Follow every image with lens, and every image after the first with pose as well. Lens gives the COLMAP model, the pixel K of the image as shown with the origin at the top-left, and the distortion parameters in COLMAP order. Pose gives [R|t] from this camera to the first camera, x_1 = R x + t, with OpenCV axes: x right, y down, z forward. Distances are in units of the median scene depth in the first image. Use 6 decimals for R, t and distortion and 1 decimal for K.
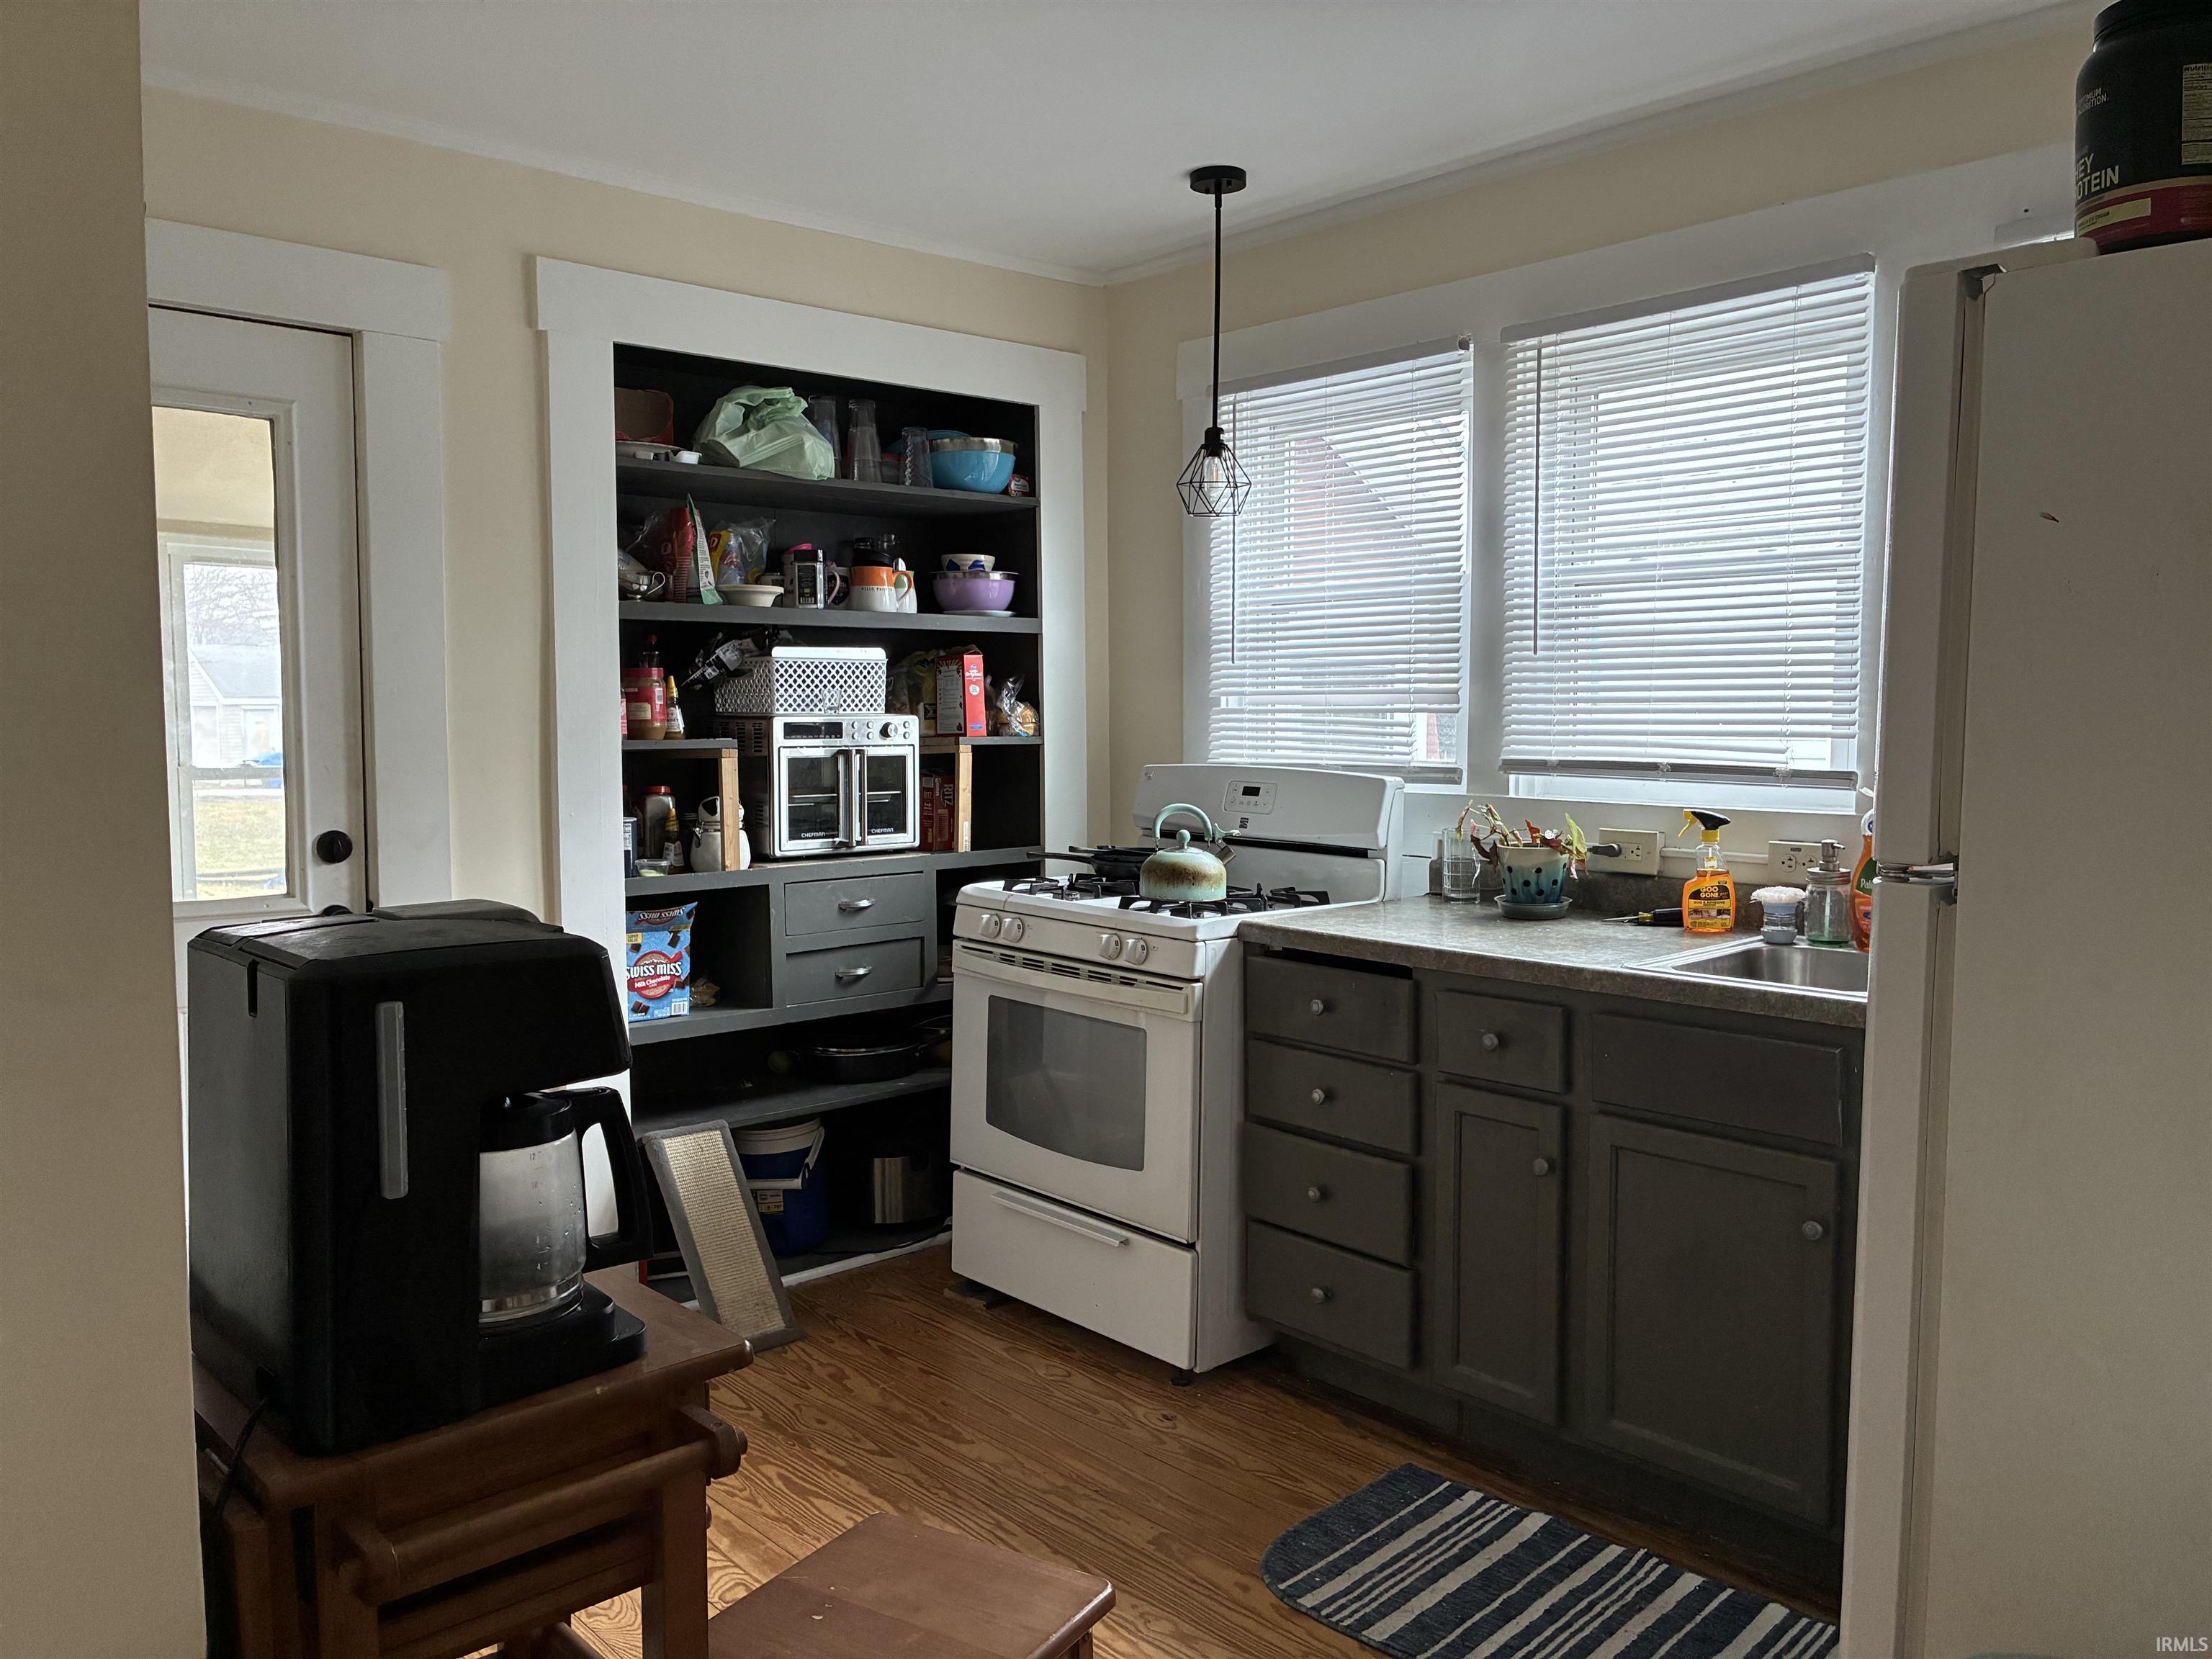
lens RADIAL K [[1681.0, 0, 1110.5], [0, 1681.0, 816.8], [0, 0, 1]] dist [0.040375, -0.050020]
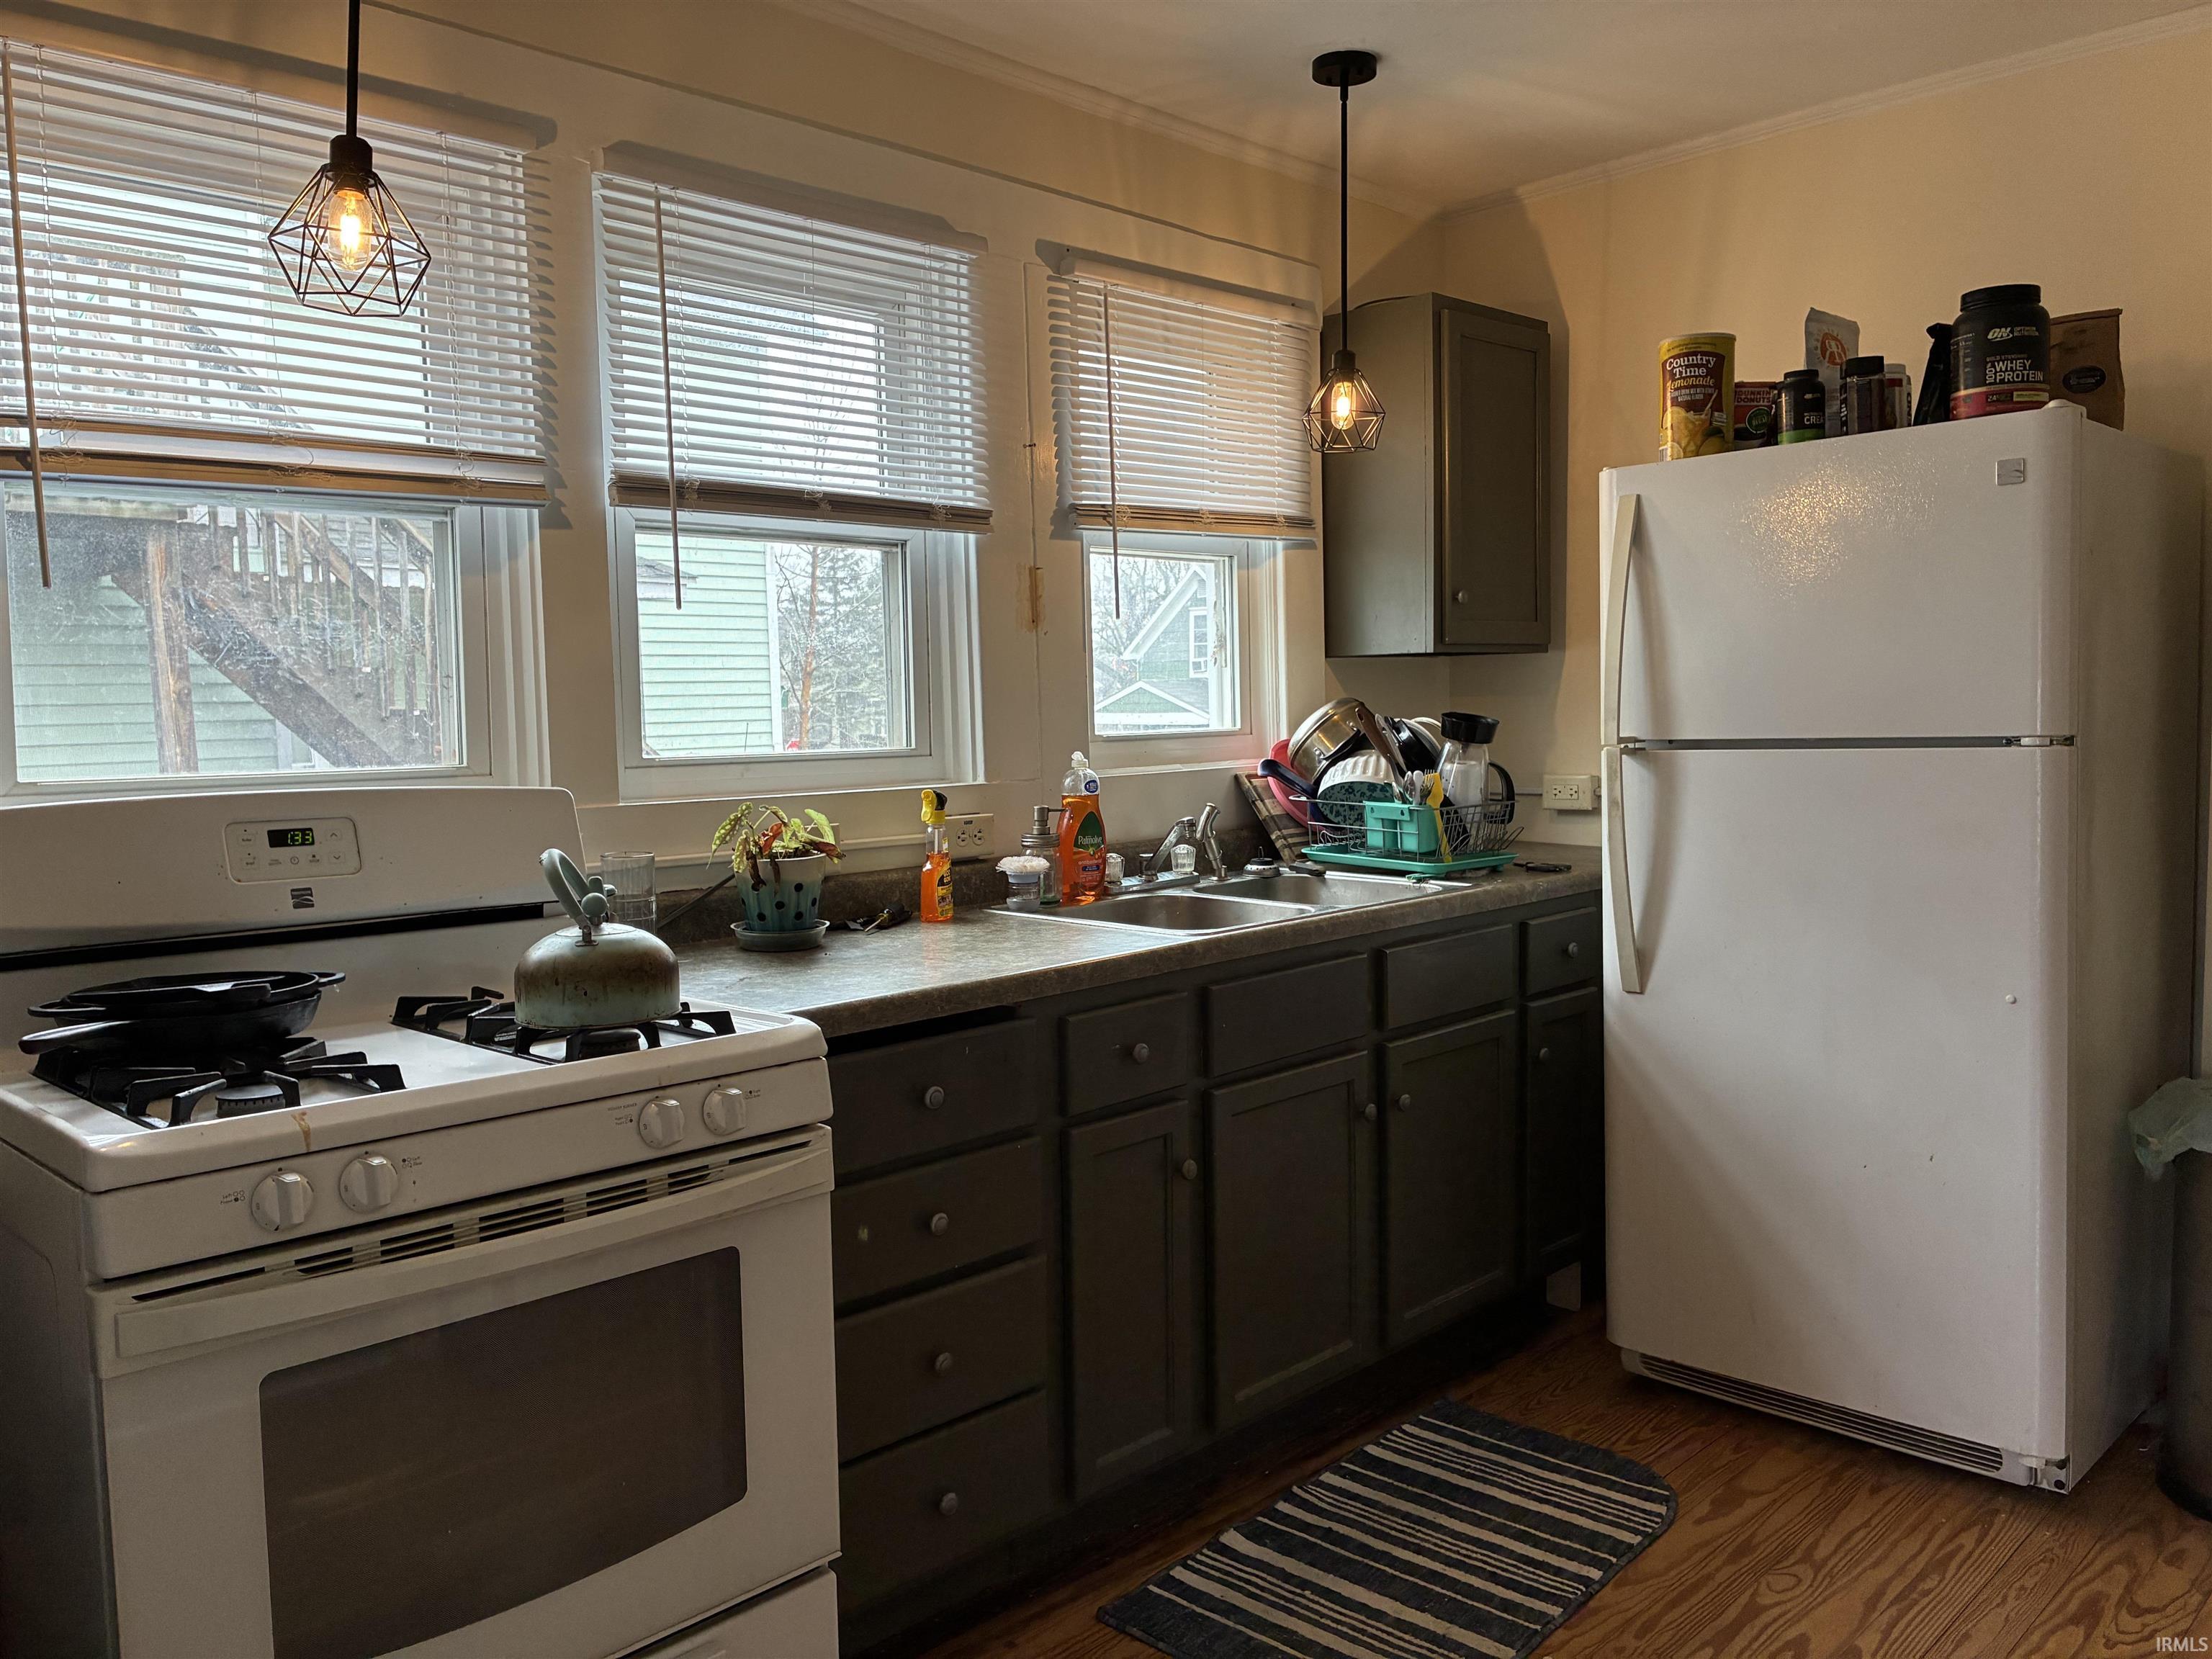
lens RADIAL K [[1681.0, 0, 1110.5], [0, 1681.0, 816.8], [0, 0, 1]] dist [0.040375, -0.050020]
pose [[-0.055240, -0.067231, 0.996207, -0.493300], [0.087980, 0.993522, 0.071928, -0.040254], [-0.994589, 0.091619, -0.048968, 0.824562]]
